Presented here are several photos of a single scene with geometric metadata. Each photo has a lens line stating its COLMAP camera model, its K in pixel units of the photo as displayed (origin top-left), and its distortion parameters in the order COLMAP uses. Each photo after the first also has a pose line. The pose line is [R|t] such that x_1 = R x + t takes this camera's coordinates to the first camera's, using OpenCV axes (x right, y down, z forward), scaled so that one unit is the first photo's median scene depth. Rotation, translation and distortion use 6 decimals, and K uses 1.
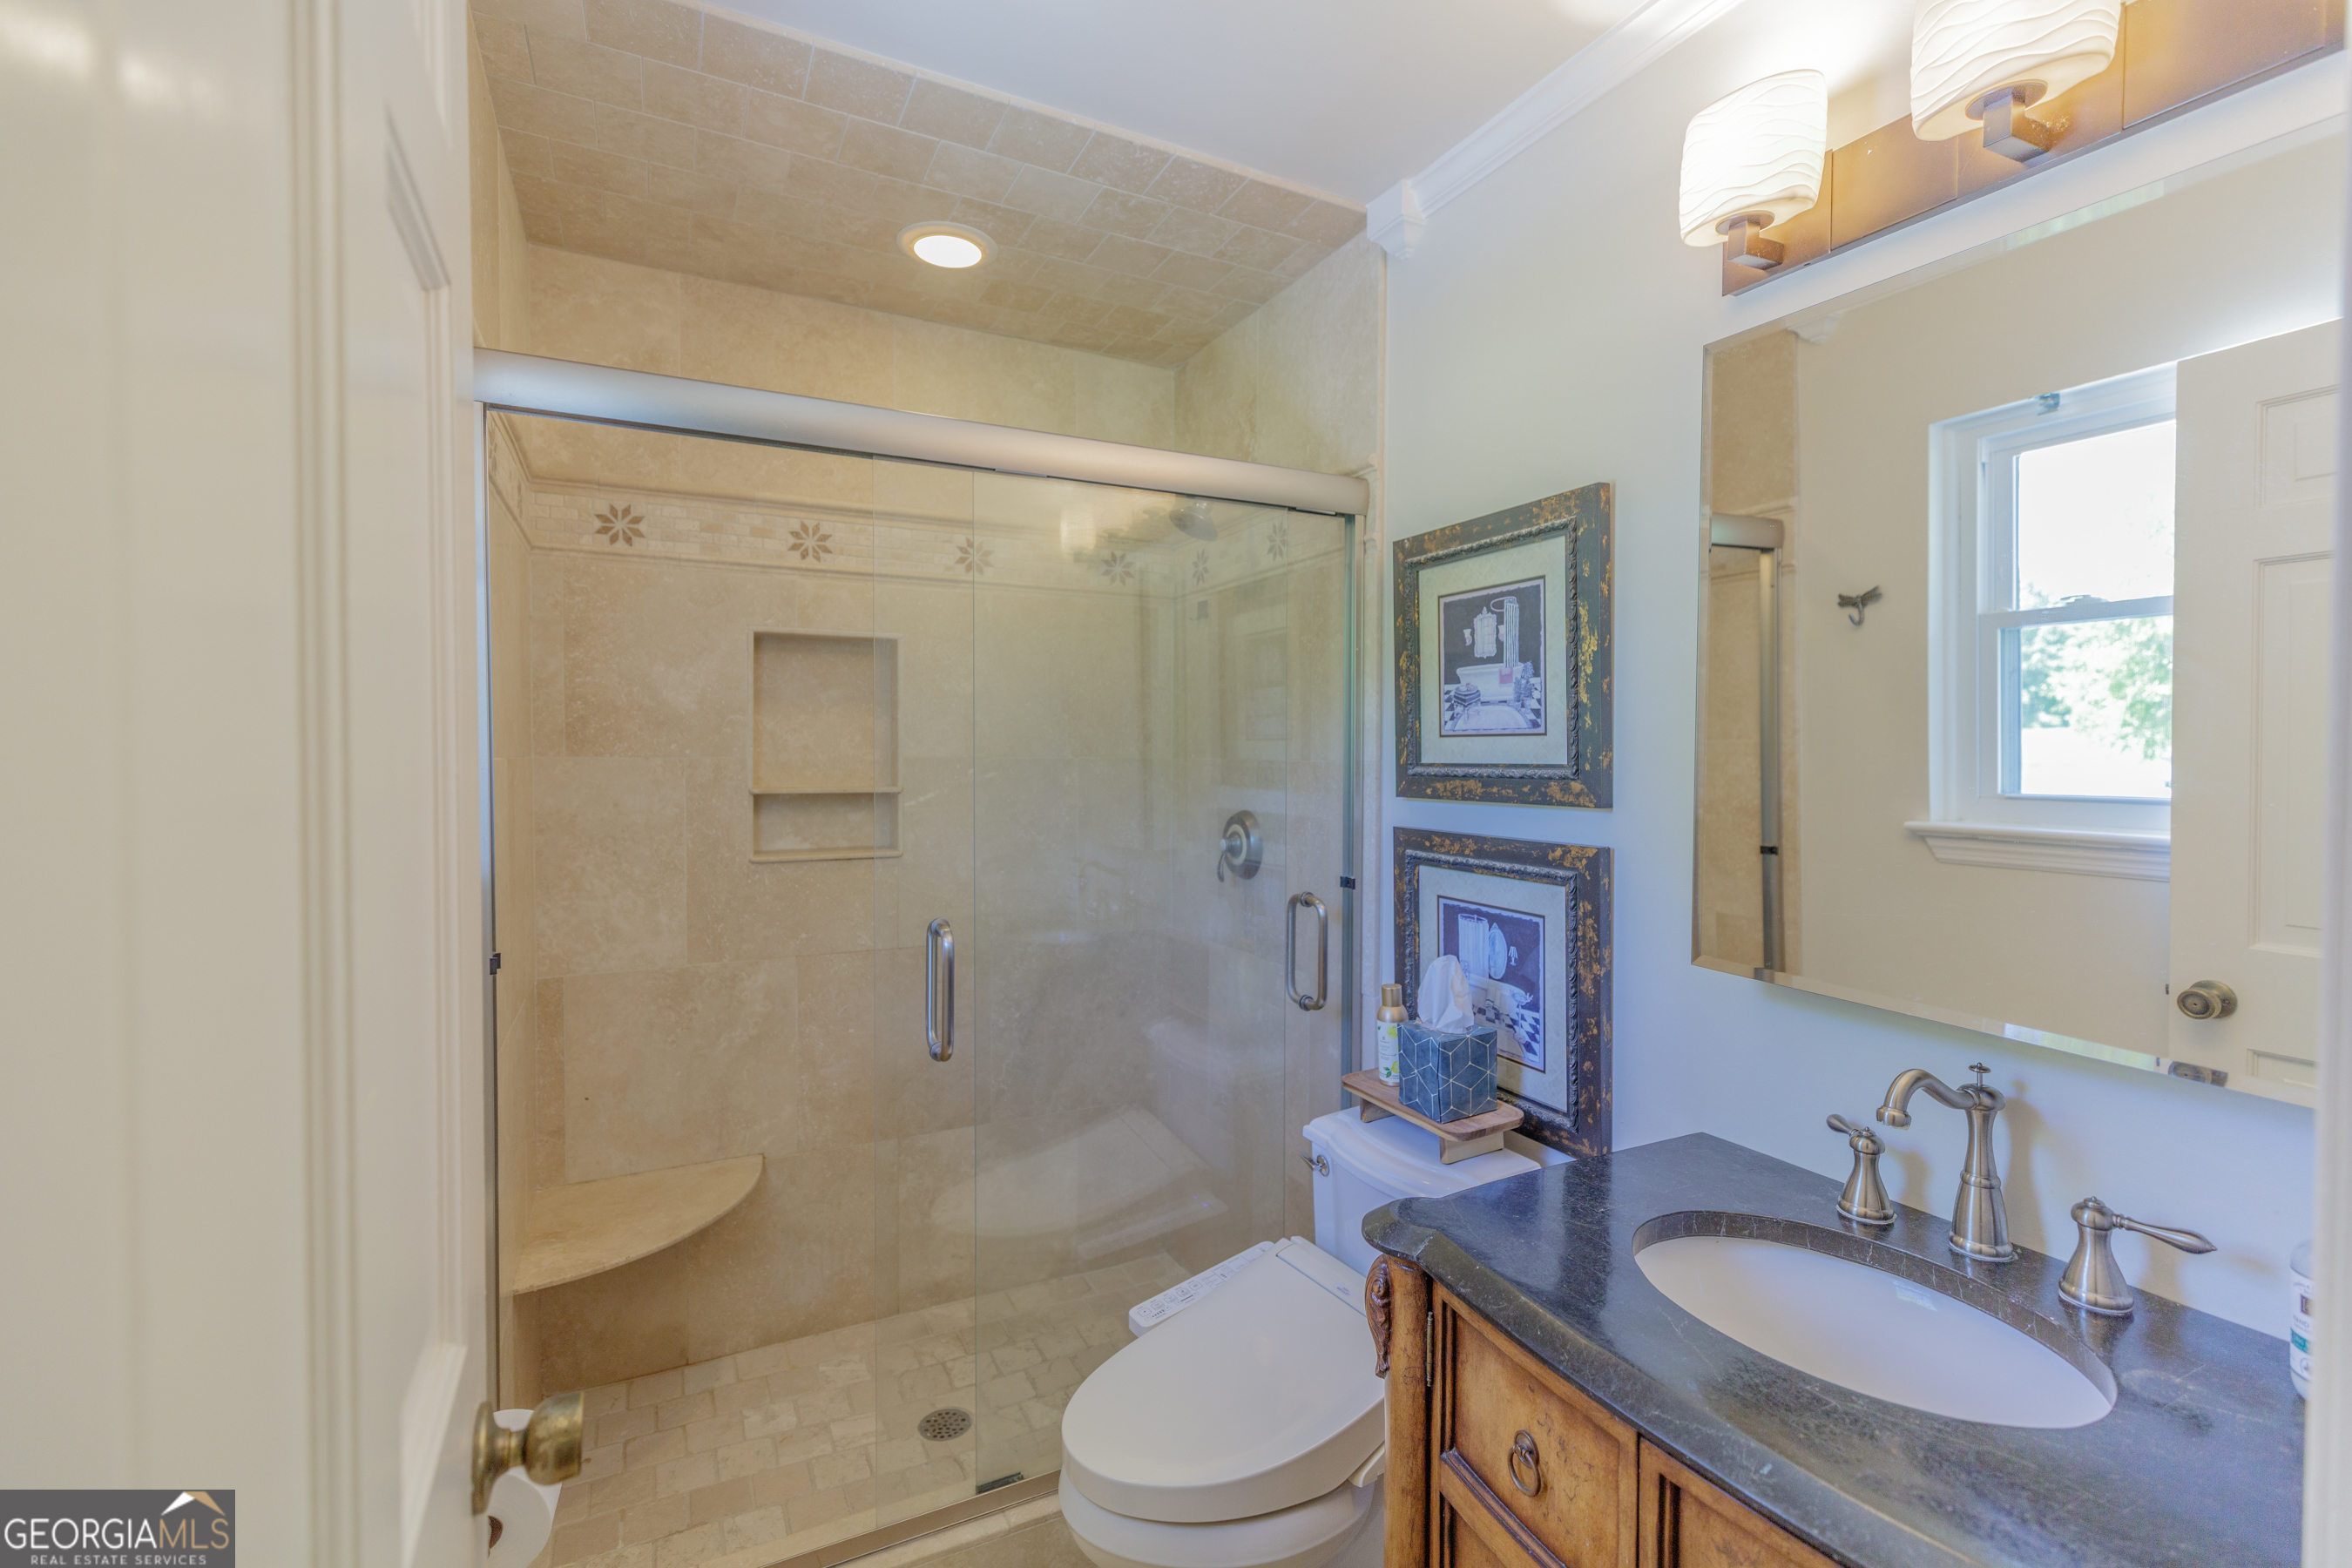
lens RADIAL K [[1063.7, 0, 1181.4], [0, 1063.7, 777.5], [0, 0, 1]] dist [0.003633, 0.000611]
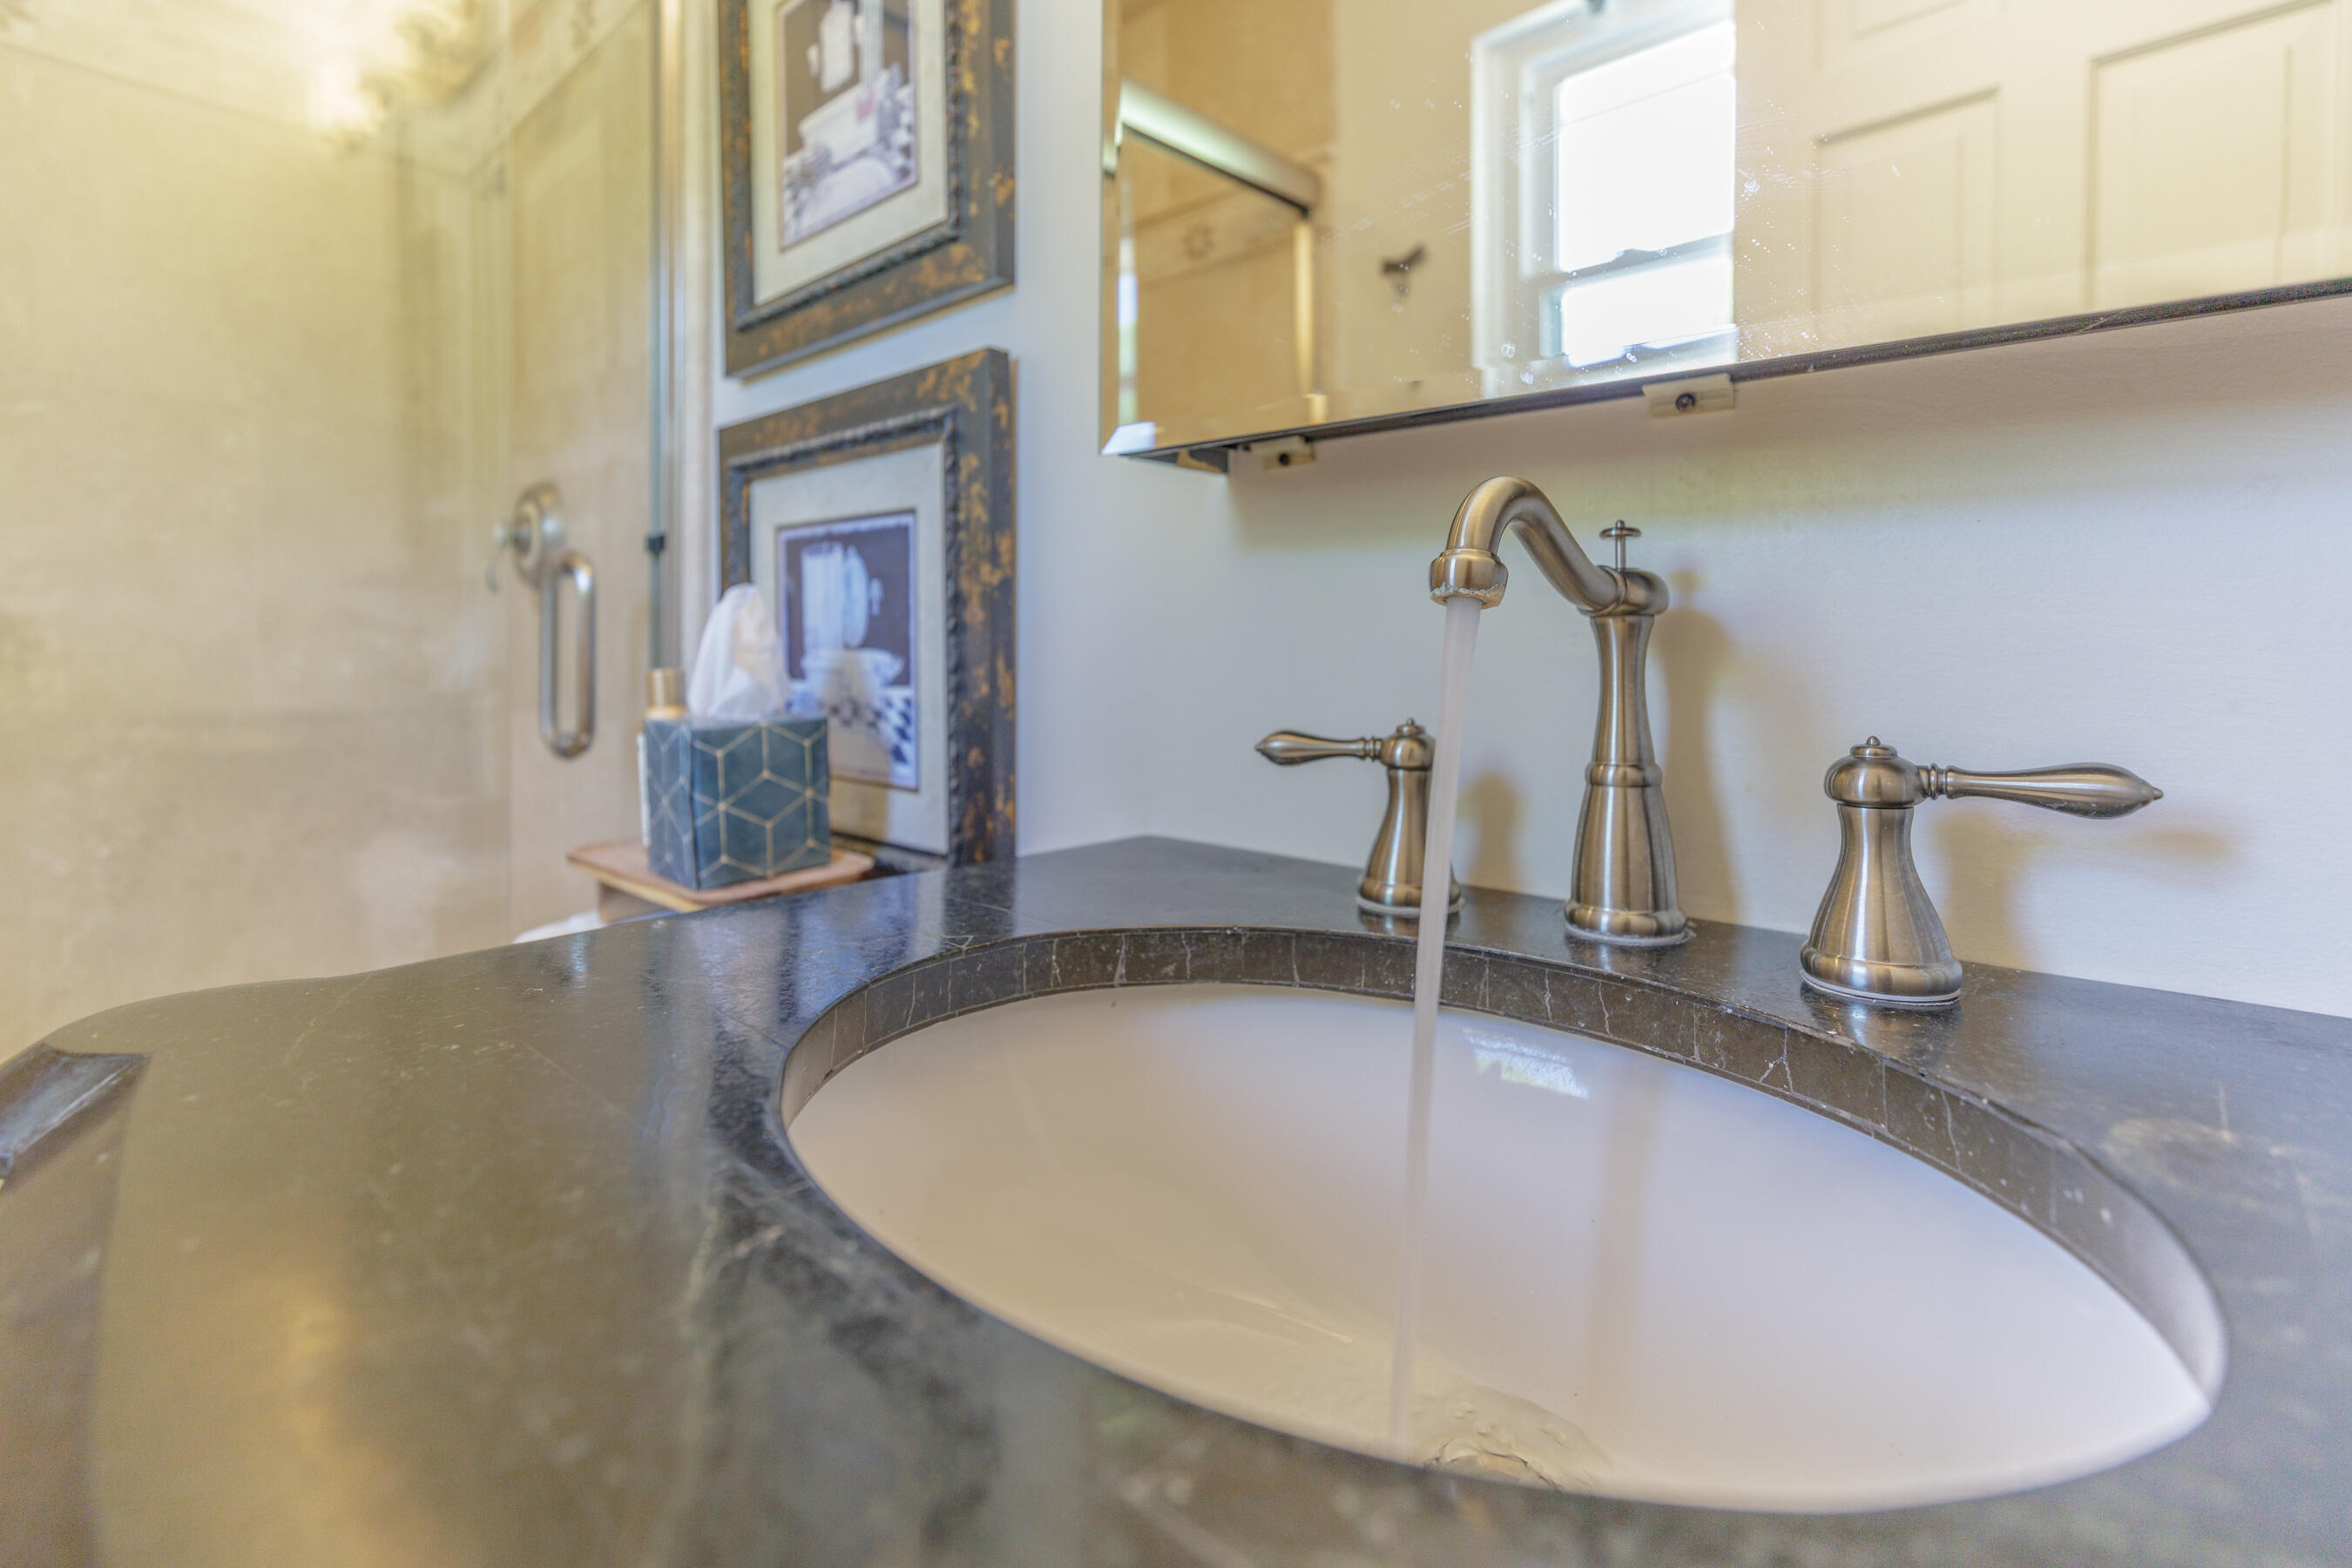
lens RADIAL K [[1063.7, 0, 1213.8], [0, 1063.7, 673.8], [0, 0, 1]] dist [0.003633, 0.000611]
pose [[0.926297, 0.002597, 0.376785, 0.285467], [0.002621, 0.999908, -0.013337, 0.232612], [-0.376785, 0.013341, 0.926205, 0.442302]]
